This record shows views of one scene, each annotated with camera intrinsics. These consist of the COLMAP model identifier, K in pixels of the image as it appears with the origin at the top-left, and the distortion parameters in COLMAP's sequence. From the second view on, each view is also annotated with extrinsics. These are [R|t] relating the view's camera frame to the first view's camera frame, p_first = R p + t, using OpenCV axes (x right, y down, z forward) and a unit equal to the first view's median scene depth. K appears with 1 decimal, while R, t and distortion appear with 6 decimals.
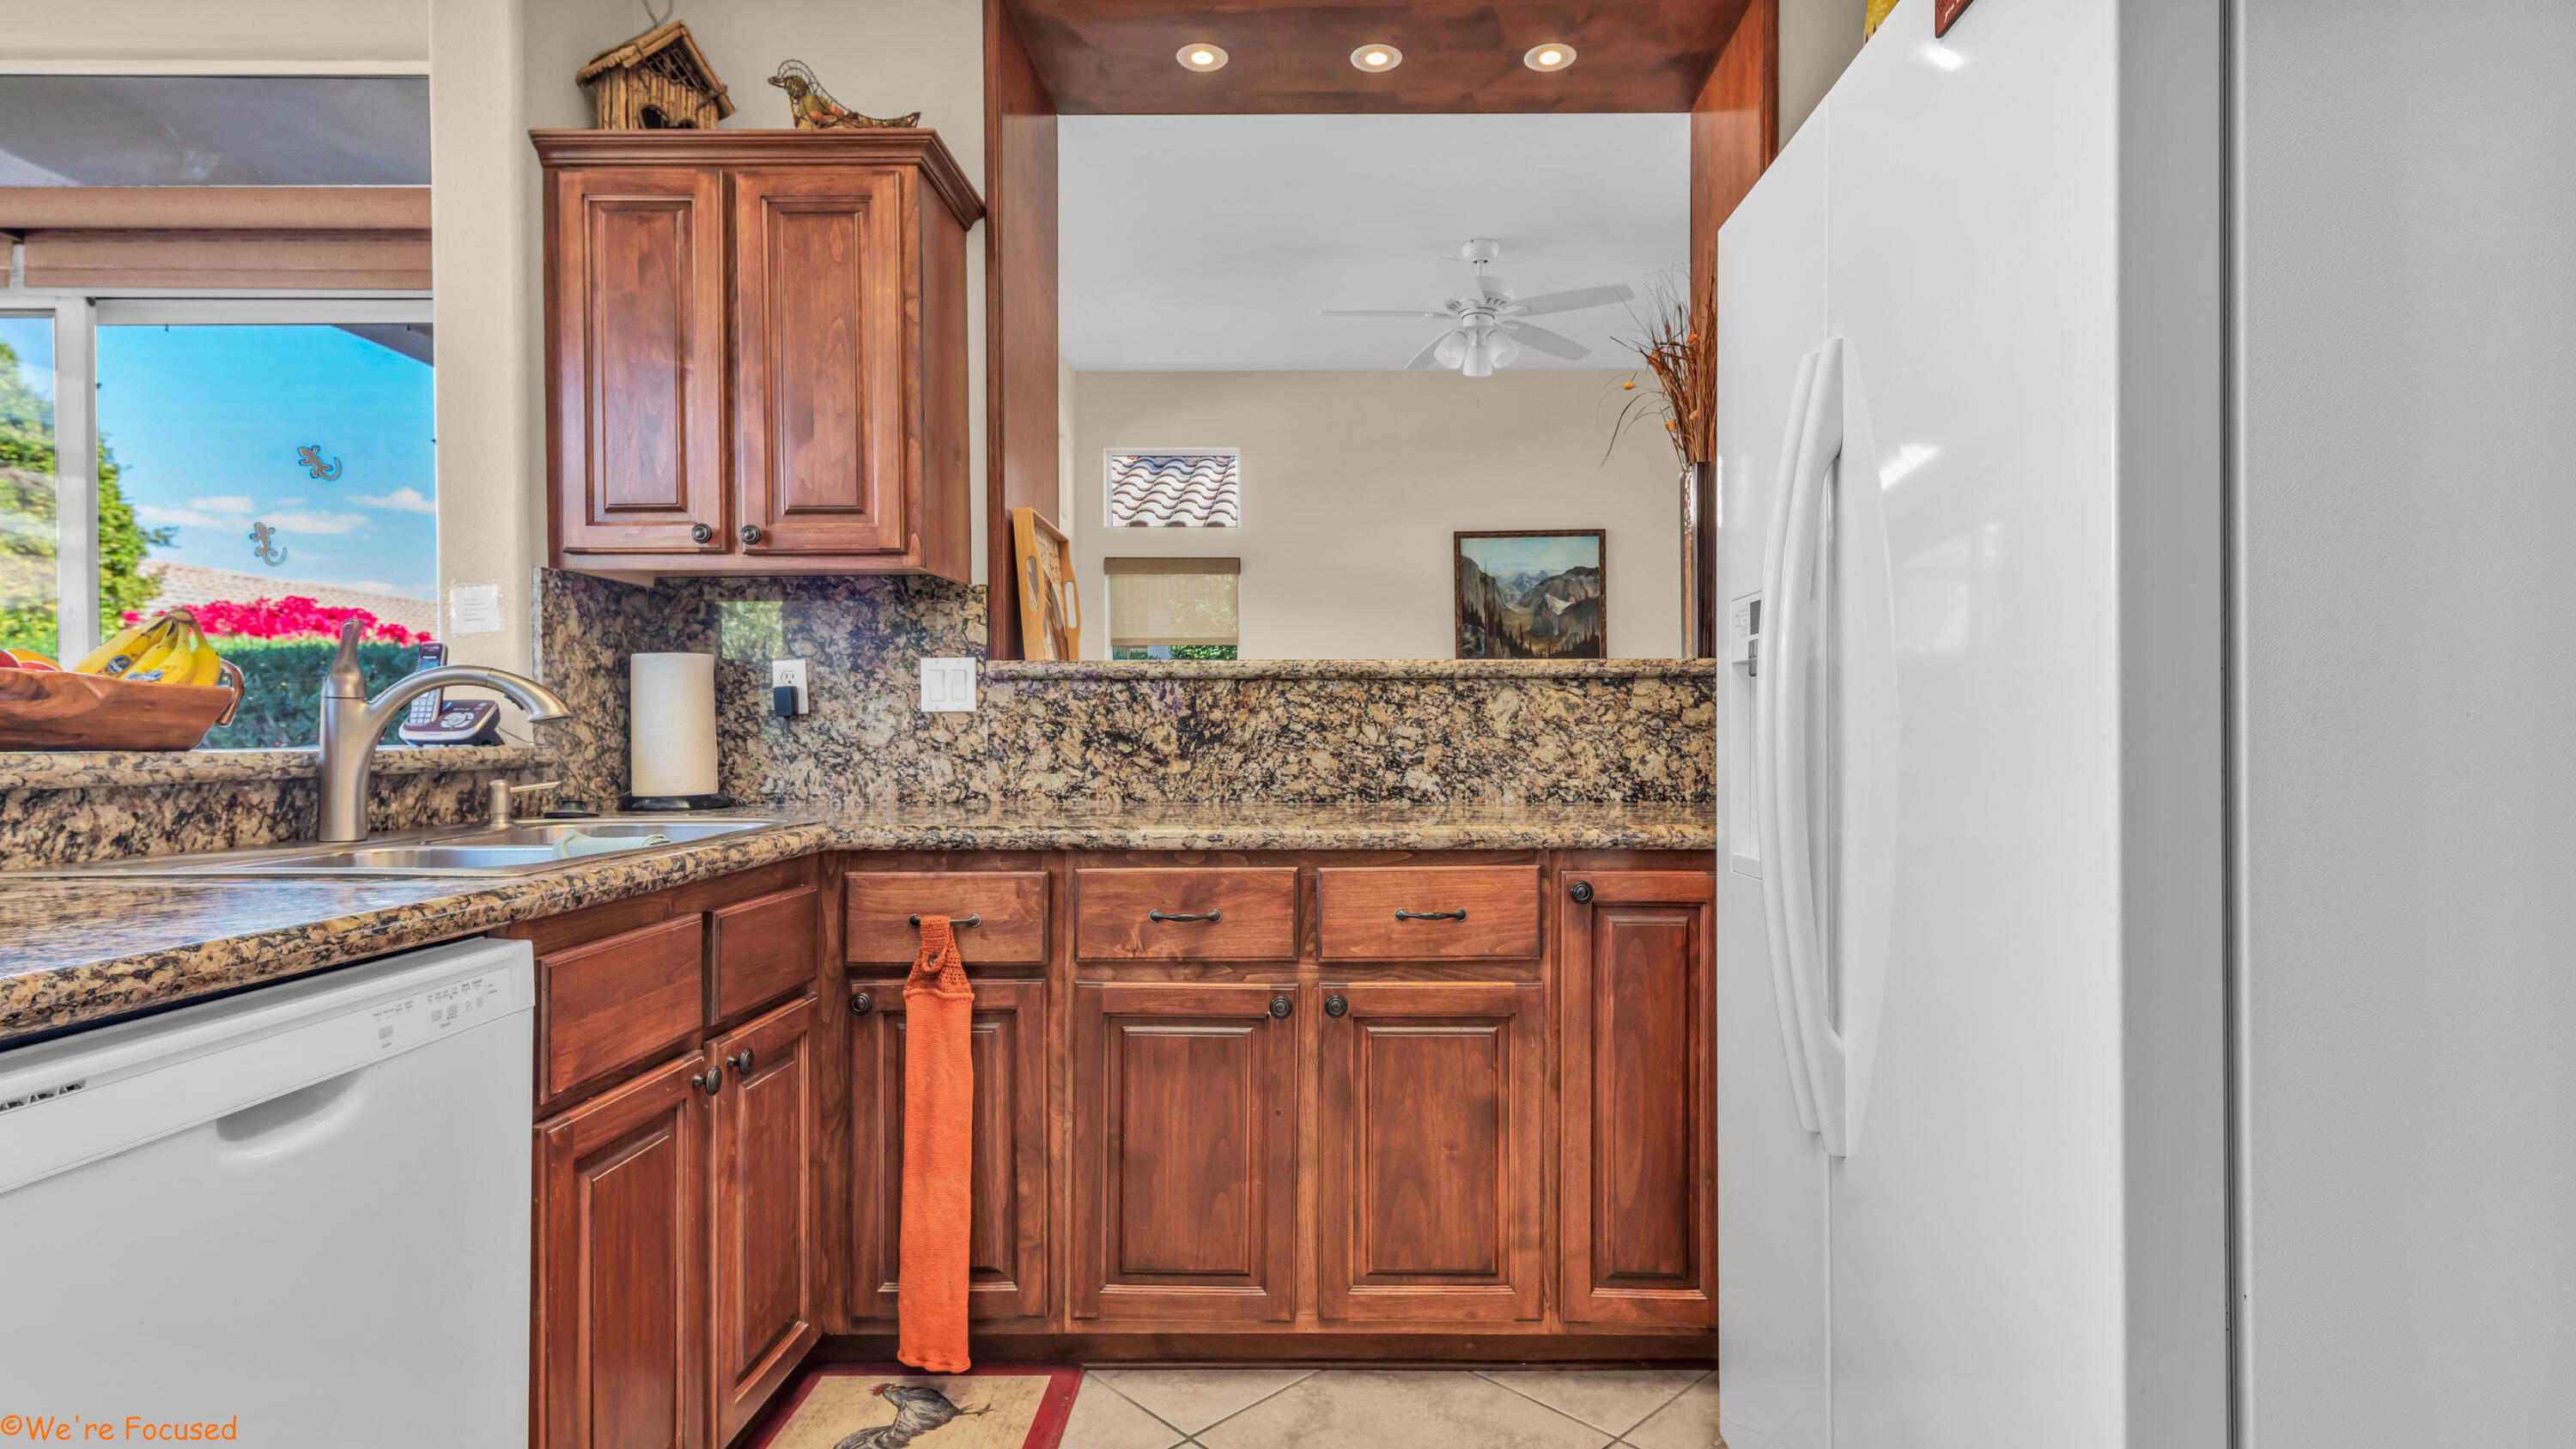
lens RADIAL K [[1255.5, 0, 1323.9], [0, 1255.5, 742.2], [0, 0, 1]] dist [0.012985, -0.002750]
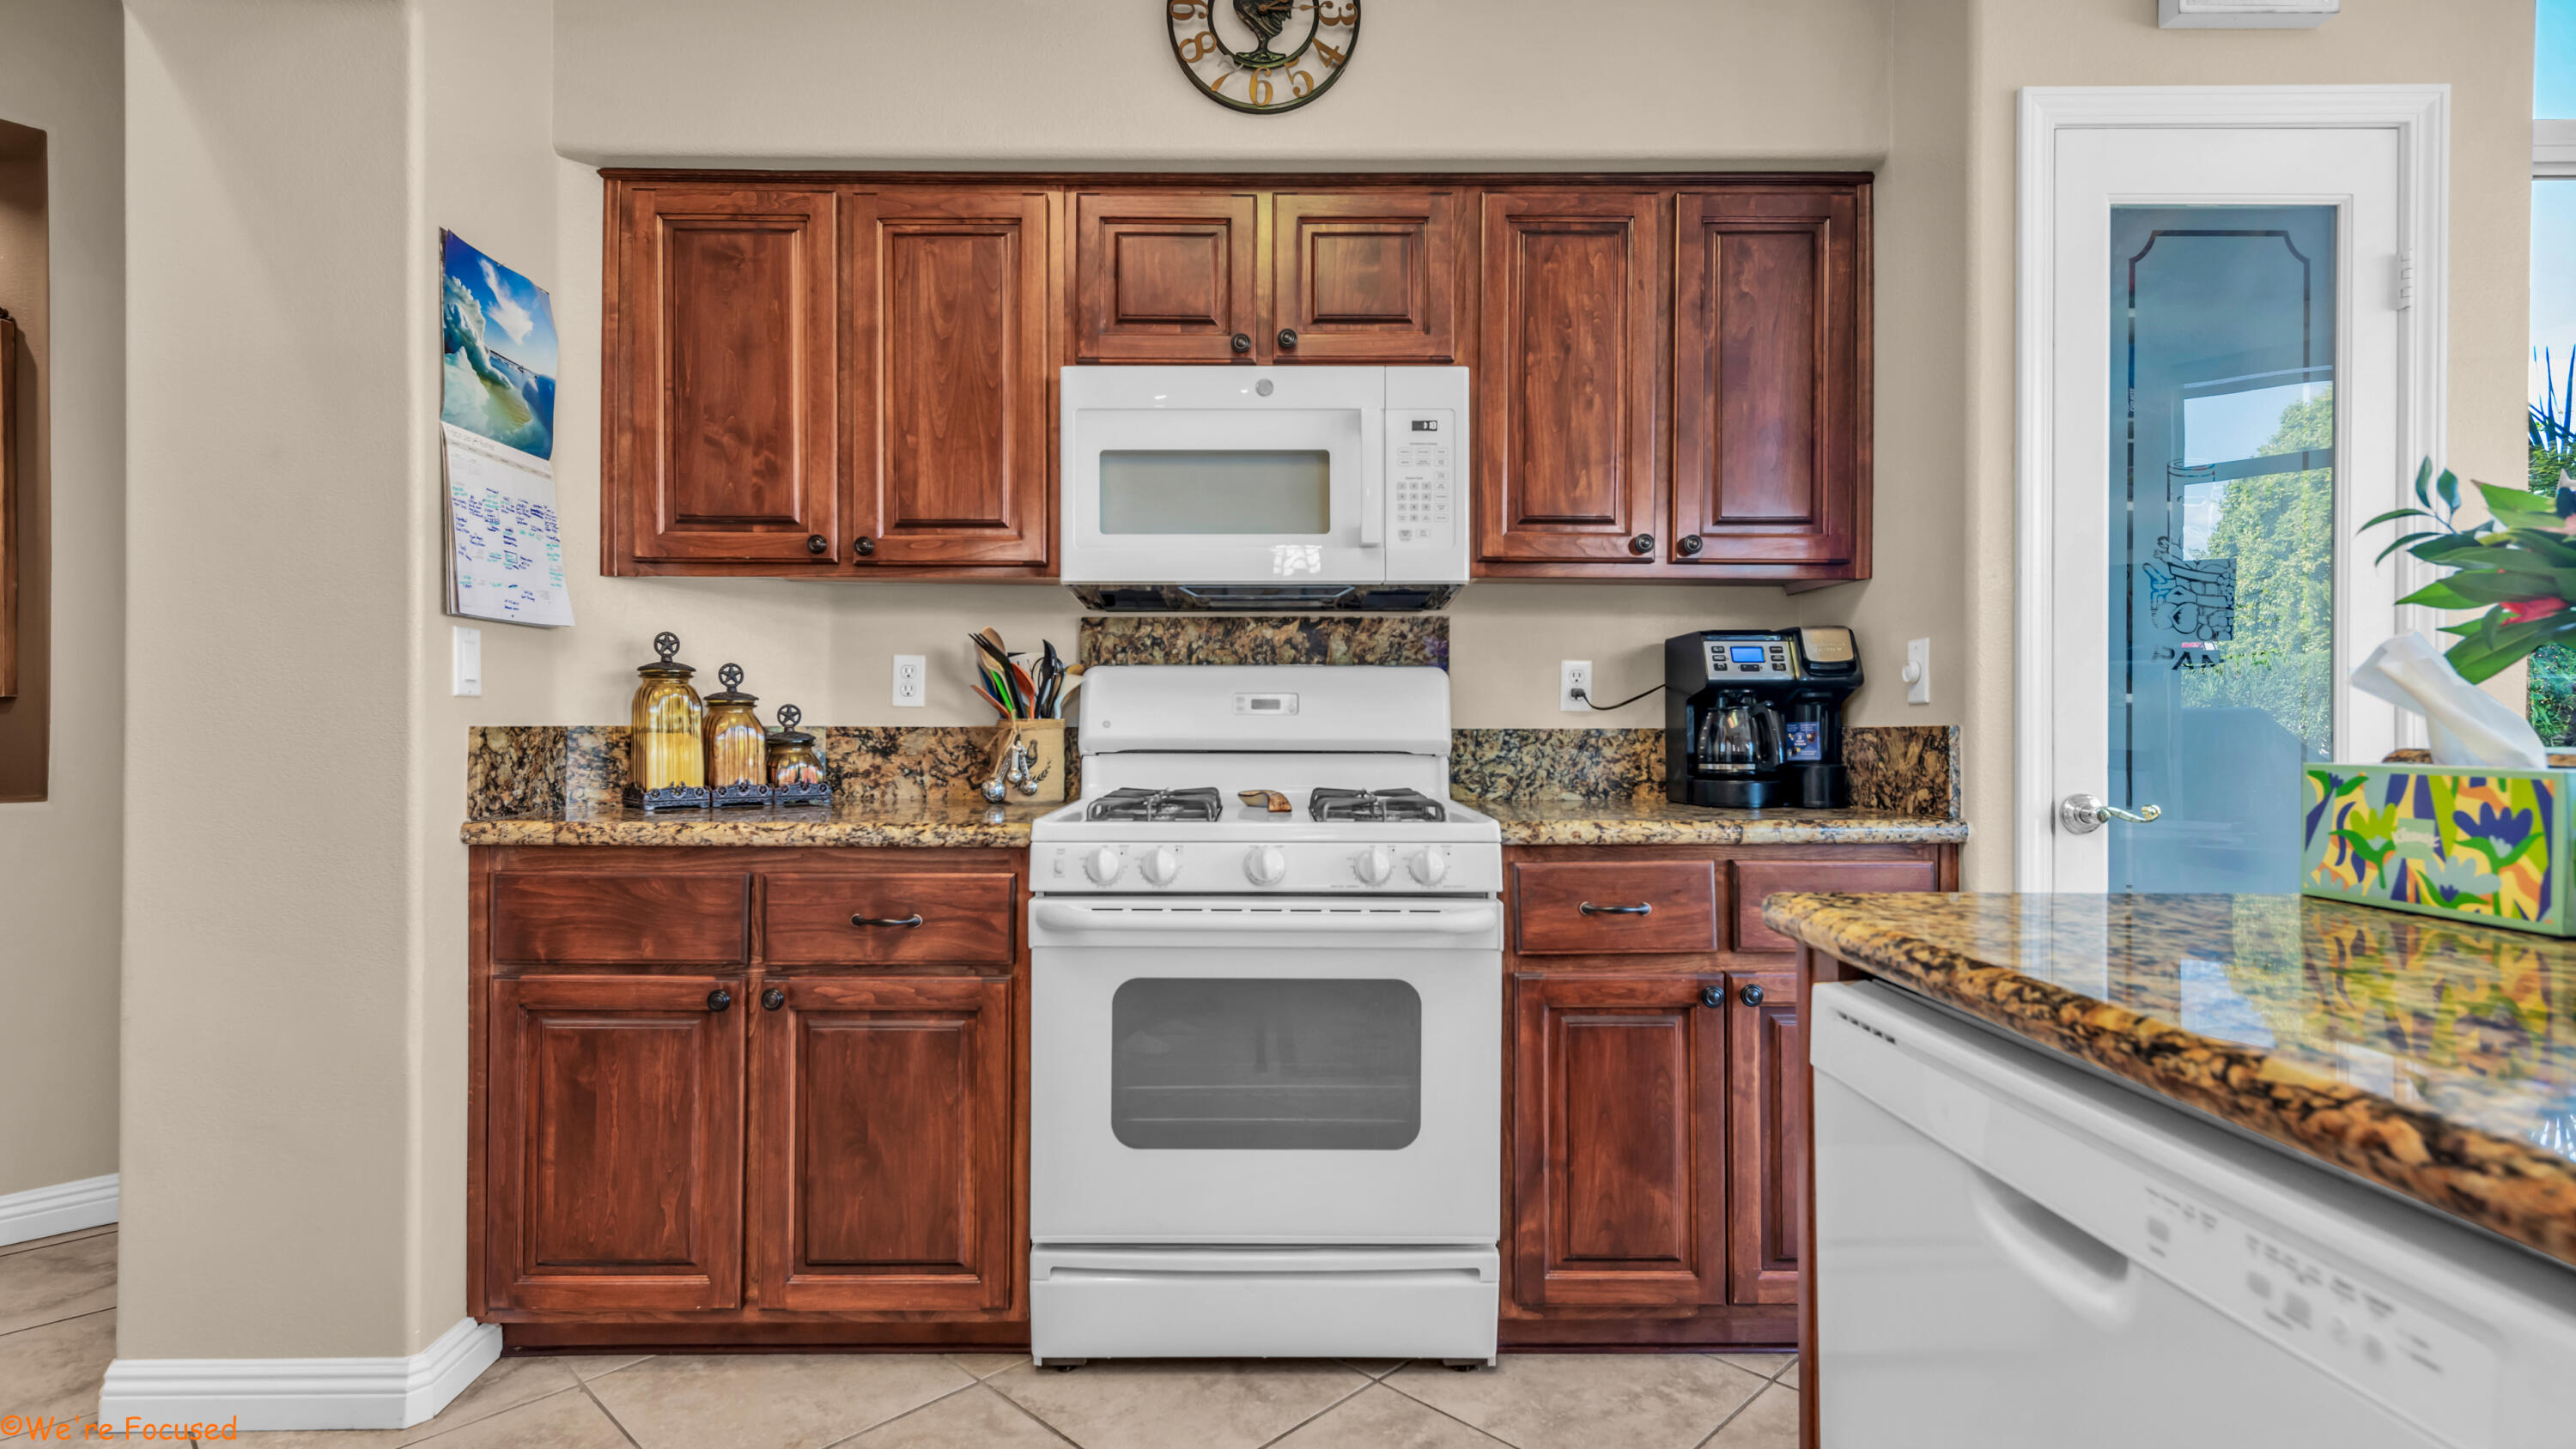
lens RADIAL K [[1255.5, 0, 1276.0], [0, 1255.5, 737.1], [0, 0, 1]] dist [0.012985, -0.002750]
pose [[-0.999977, 0.001065, 0.006666, -0.166463], [0.001181, 0.999848, 0.017396, -0.009403], [-0.006646, 0.017403, -0.999826, 0.830826]]
